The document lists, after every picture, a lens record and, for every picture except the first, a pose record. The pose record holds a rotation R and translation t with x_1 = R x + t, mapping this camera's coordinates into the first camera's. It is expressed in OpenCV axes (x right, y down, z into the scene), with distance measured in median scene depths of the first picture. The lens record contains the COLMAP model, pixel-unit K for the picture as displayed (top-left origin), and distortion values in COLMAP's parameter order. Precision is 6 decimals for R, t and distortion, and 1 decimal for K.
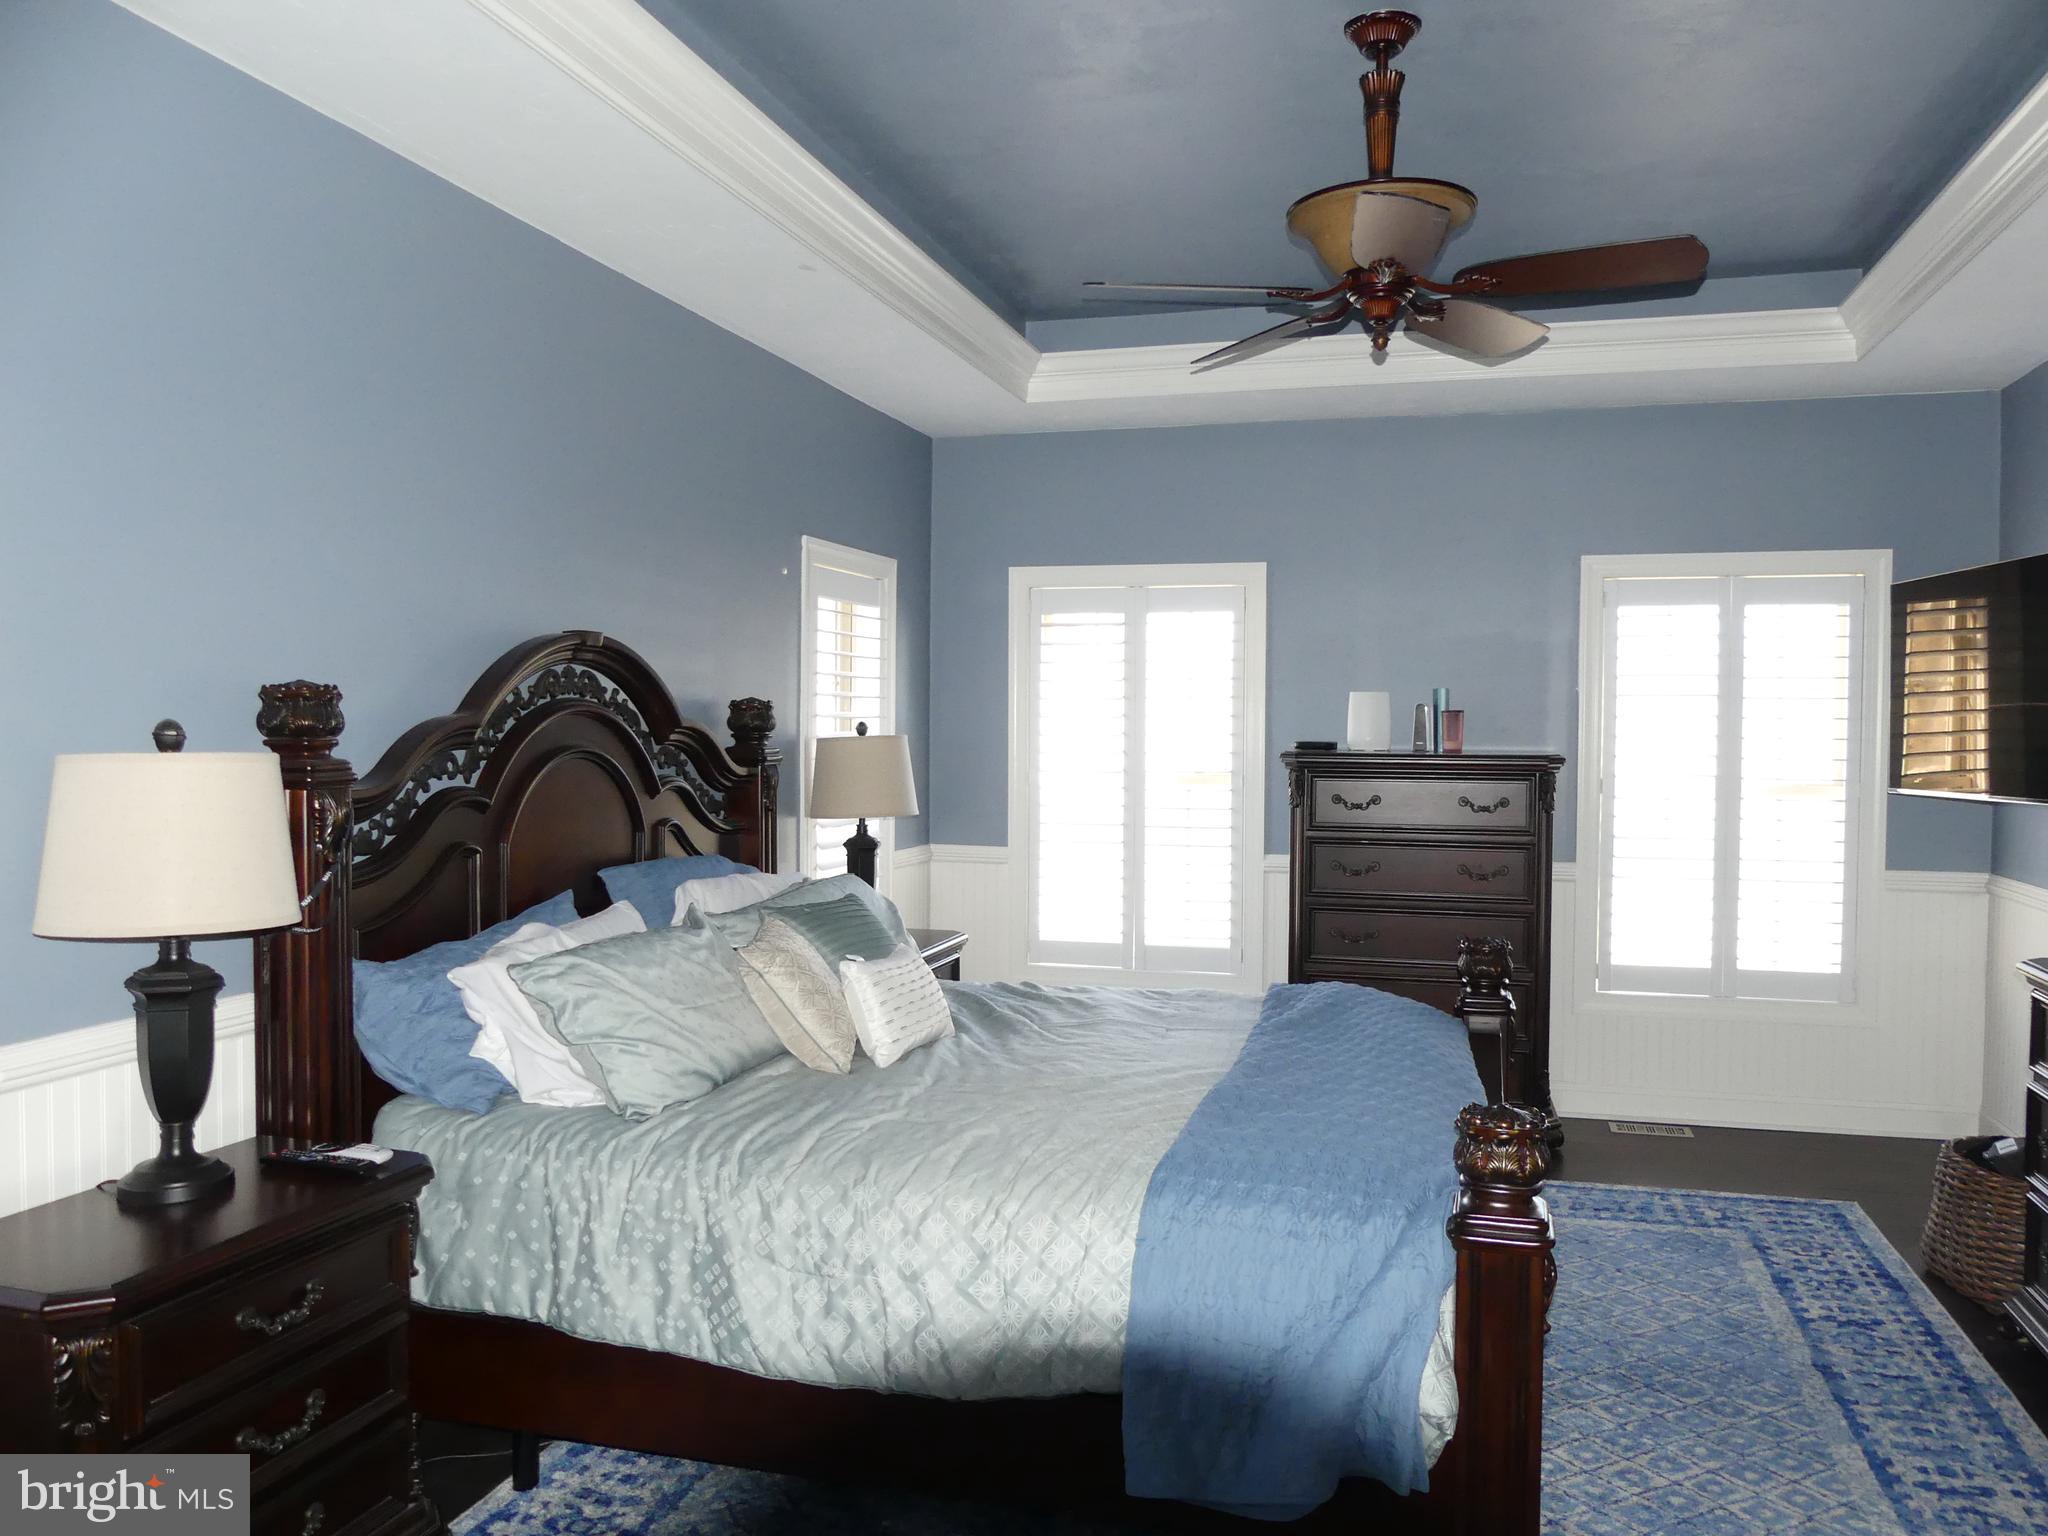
lens RADIAL K [[1530.8, 0, 1024.4], [0, 1530.8, 767.5], [0, 0, 1]] dist [-0.055497, 0.042446]
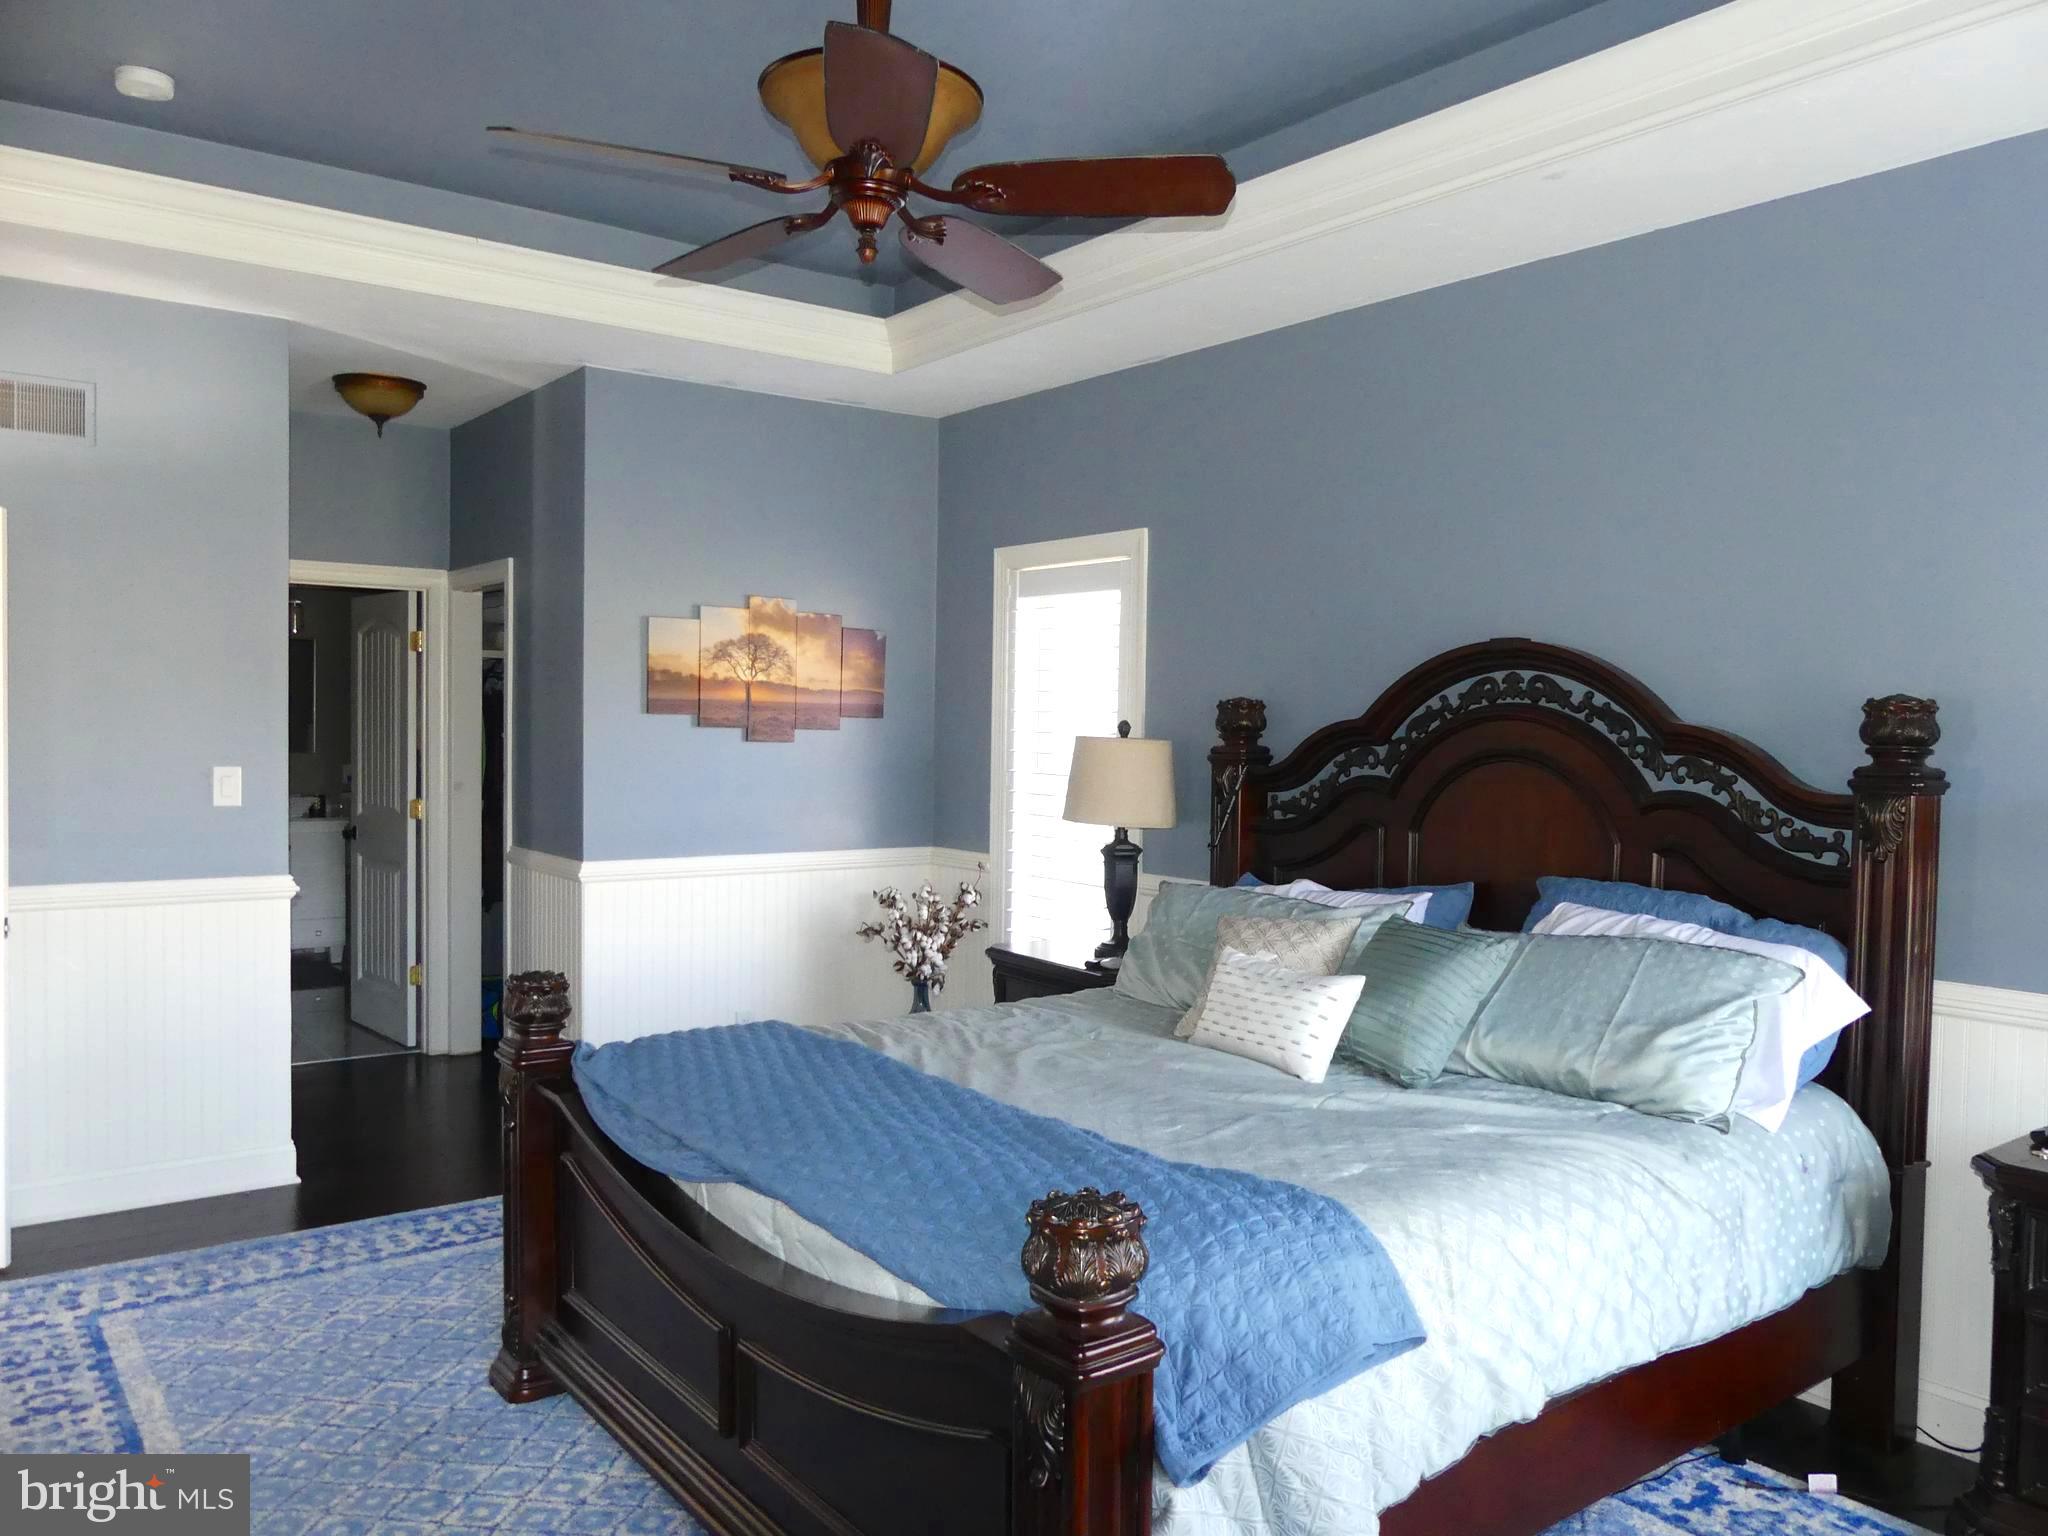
lens RADIAL K [[1530.8, 0, 1024.2], [0, 1530.8, 768.6], [0, 0, 1]] dist [-0.055497, 0.042446]
pose [[-0.603833, 0.011948, -0.797021, 0.824564], [-0.040547, 0.998133, 0.045681, -0.039073], [0.796079, 0.059901, -0.602222, 1.530800]]
